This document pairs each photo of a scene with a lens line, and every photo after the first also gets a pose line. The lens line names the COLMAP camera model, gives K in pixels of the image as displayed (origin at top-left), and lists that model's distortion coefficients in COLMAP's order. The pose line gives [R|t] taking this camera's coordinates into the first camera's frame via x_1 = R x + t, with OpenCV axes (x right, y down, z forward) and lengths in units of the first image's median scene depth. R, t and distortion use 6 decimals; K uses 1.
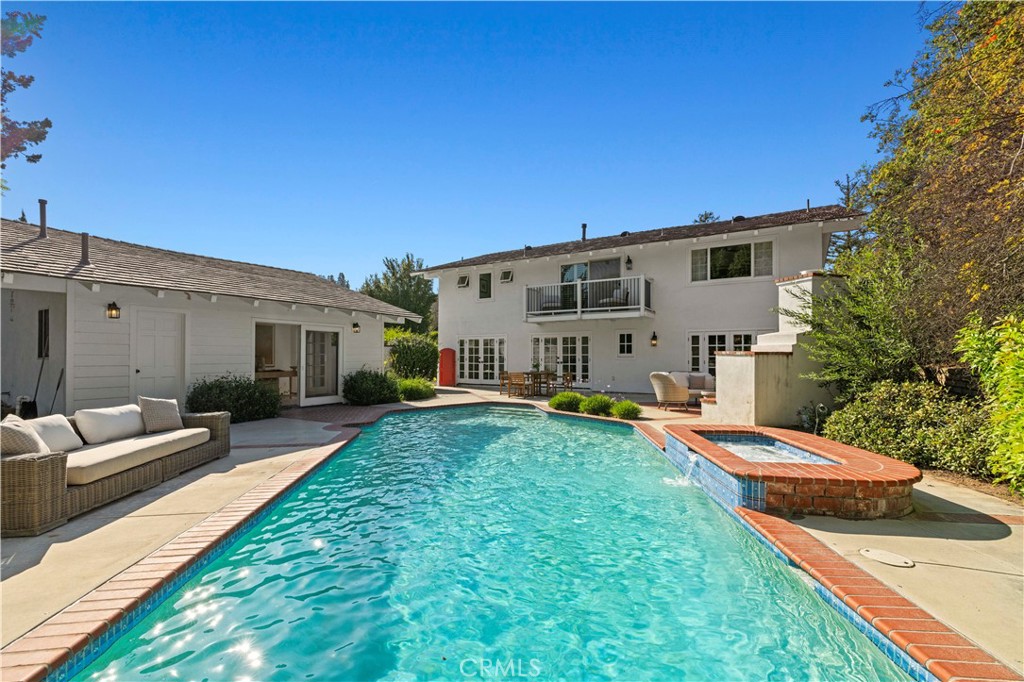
lens RADIAL K [[437.1, 0, 508.2], [0, 437.1, 352.4], [0, 0, 1]] dist [0.002726, 0.000268]
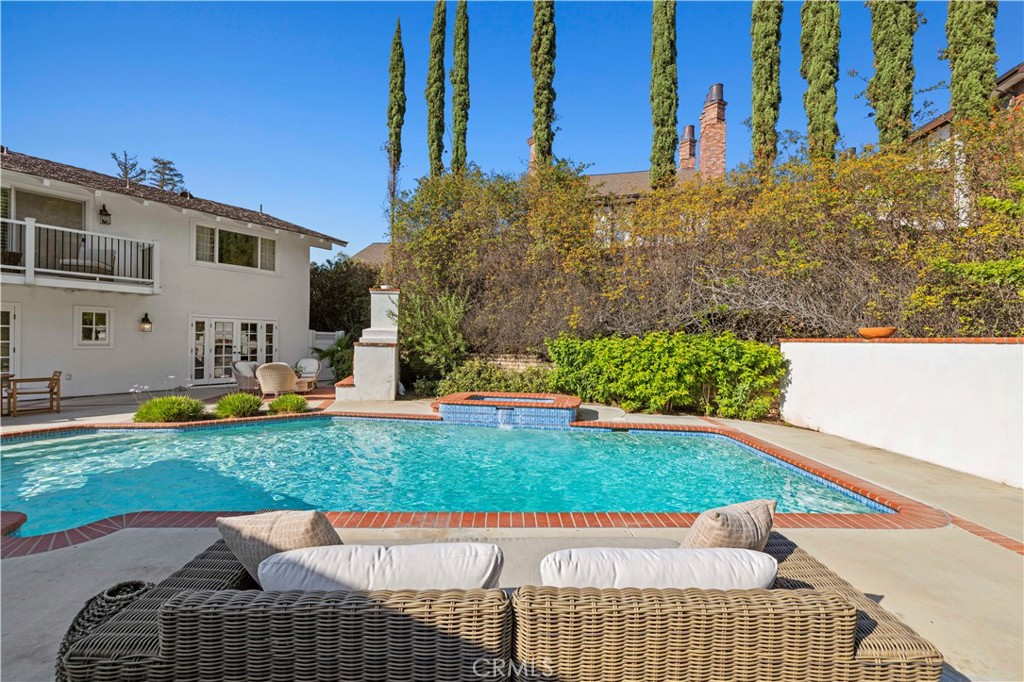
lens RADIAL K [[434.7, 0, 505.7], [0, 434.7, 339.6], [0, 0, 1]] dist [0.002189, 0.000243]
pose [[0.077744, 0.006507, 0.996952, -0.444677], [-0.017705, 0.999830, -0.005146, -0.007821], [-0.996816, -0.017251, 0.077846, 0.323715]]
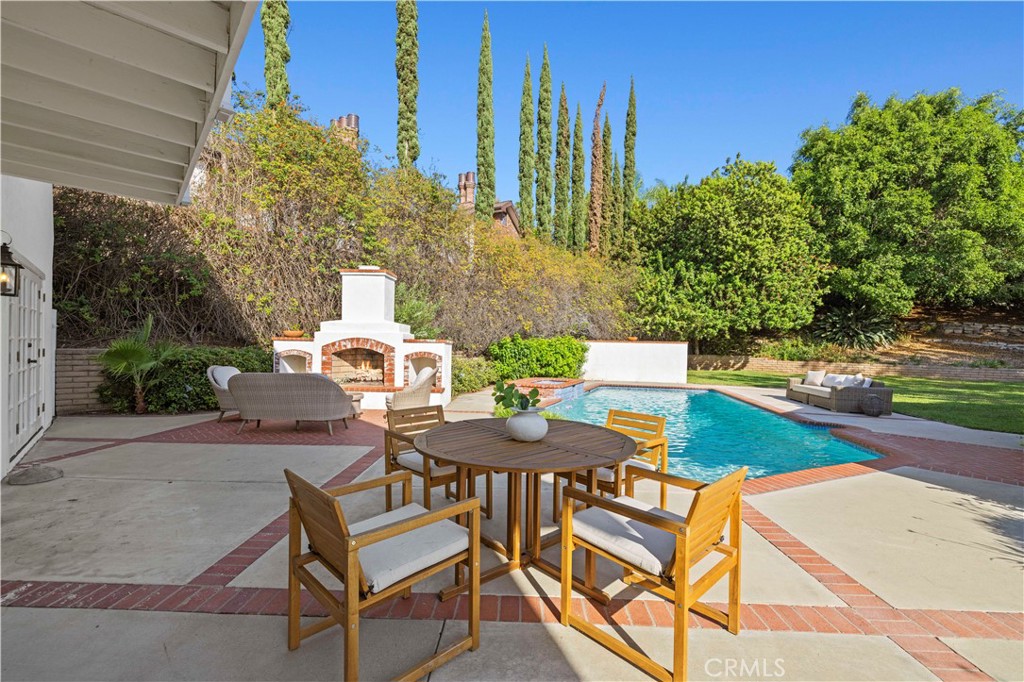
lens RADIAL K [[435.0, 0, 507.9], [0, 435.0, 348.0], [0, 0, 1]] dist [0.006602, 0.000181]
pose [[-0.951735, -0.020767, 0.306218, 0.015562], [-0.021669, 0.999765, 0.000454, 0.007847], [-0.306156, -0.006203, -0.951961, 1.259292]]
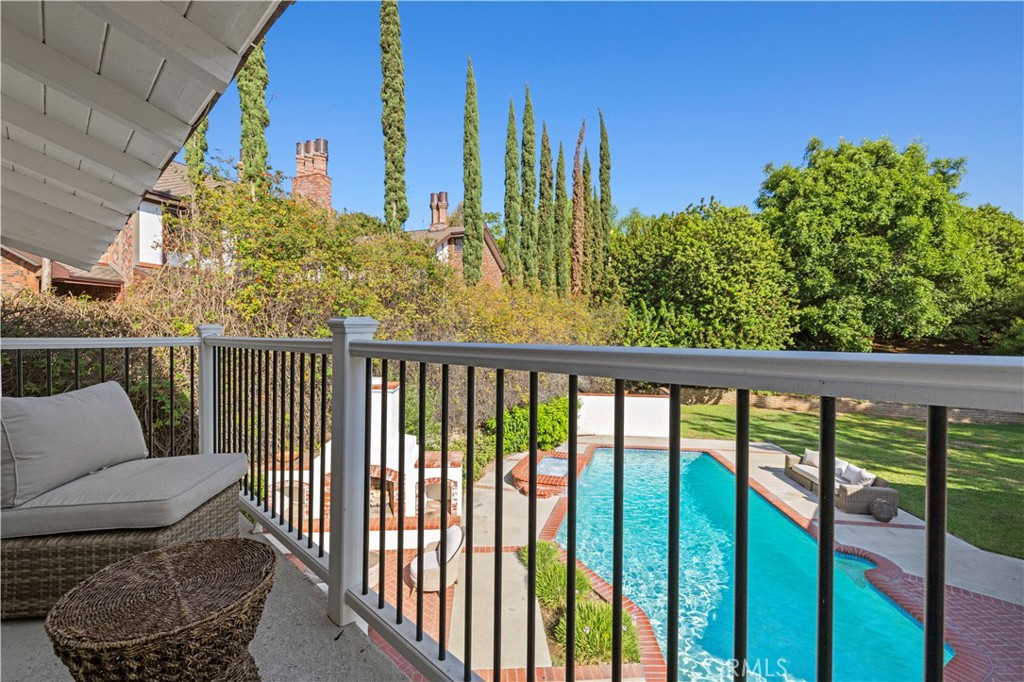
lens RADIAL K [[431.9, 0, 508.9], [0, 431.9, 339.2], [0, 0, 1]] dist [0.002561, 0.000295]
pose [[-0.976340, -0.007251, 0.216117, 0.111383], [-0.006247, 0.999966, 0.005326, -0.179849], [-0.216149, 0.003850, -0.976353, 1.242562]]
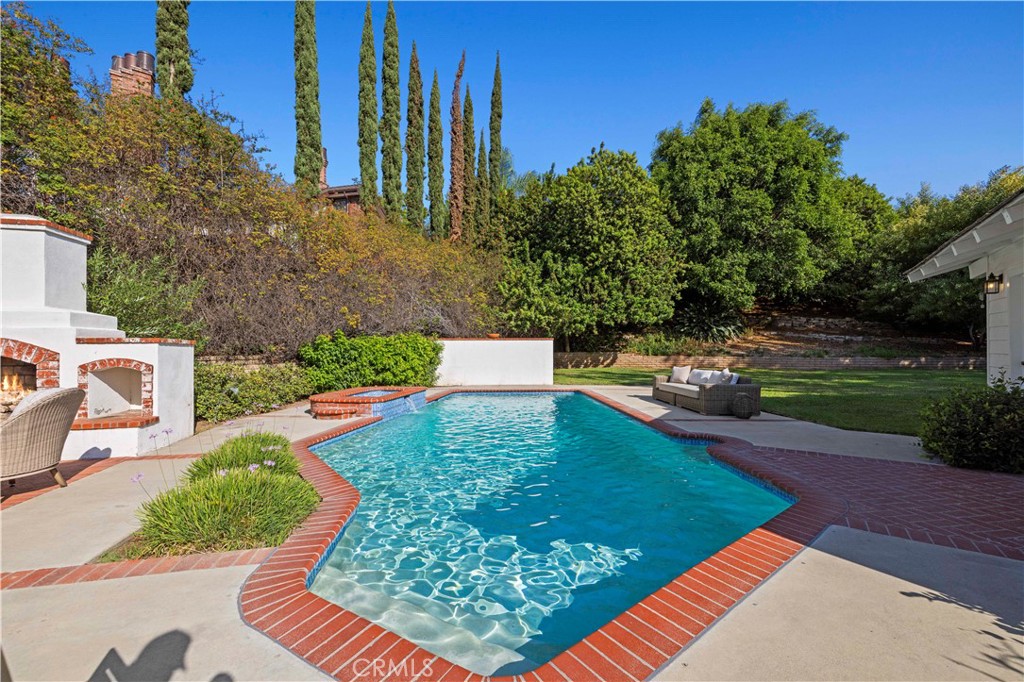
lens RADIAL K [[434.0, 0, 505.0], [0, 434.0, 344.9], [0, 0, 1]] dist [0.003116, 0.000060]
pose [[-0.997842, 0.003404, 0.065580, -0.039640], [0.002677, 0.999934, -0.011166, 0.009552], [-0.065613, -0.010966, -0.997785, 1.040596]]
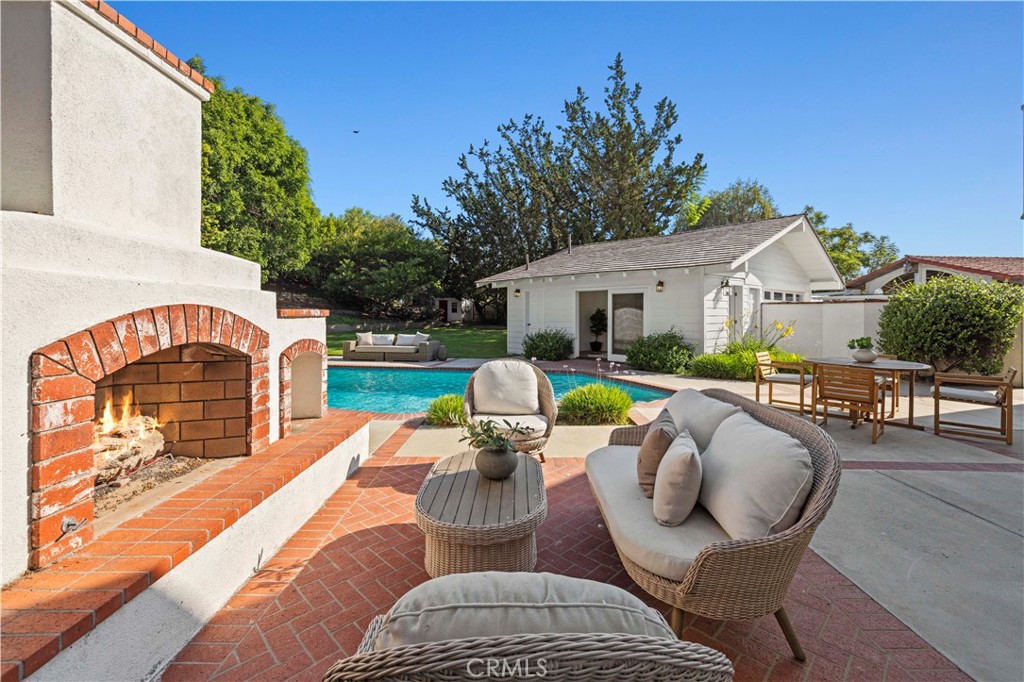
lens RADIAL K [[443.8, 0, 511.2], [0, 443.8, 313.4], [0, 0, 1]] dist [-0.000214, 0.000920]
pose [[-0.281612, -0.002766, -0.959524, 0.573151], [0.006417, 0.999968, -0.004766, 0.002525], [0.959507, -0.007500, -0.281586, 0.868362]]
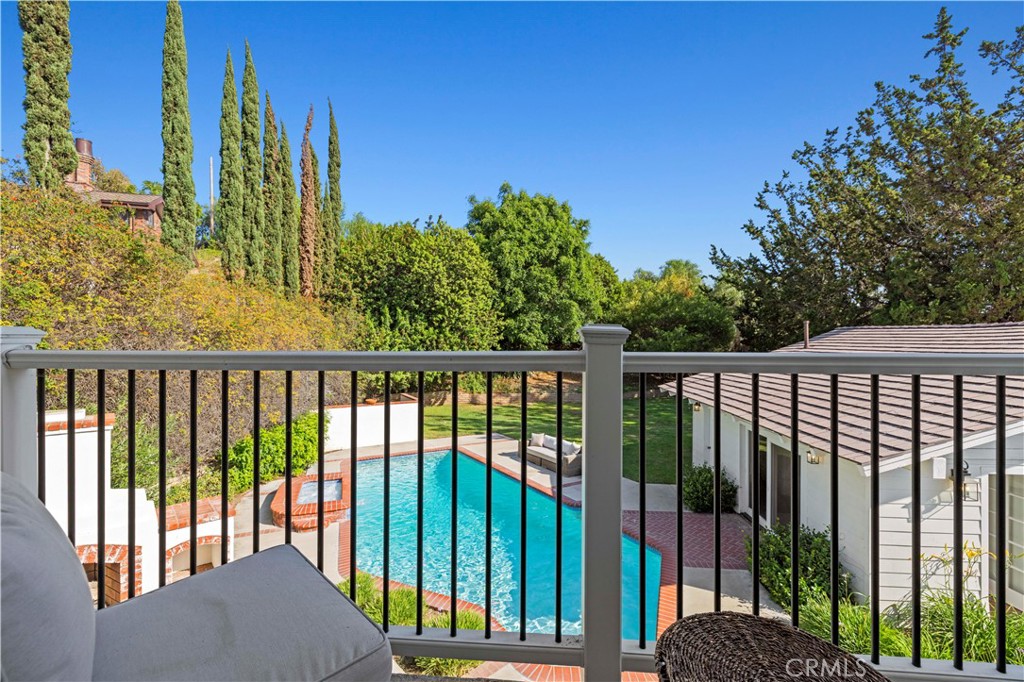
lens RADIAL K [[434.0, 0, 505.0], [0, 434.0, 344.9], [0, 0, 1]] dist [0.003116, 0.000060]
pose [[-0.899655, 0.000820, -0.436600, 0.252539], [0.000843, 1.000000, 0.000140, -0.180615], [0.436600, -0.000242, -0.899656, 1.214306]]
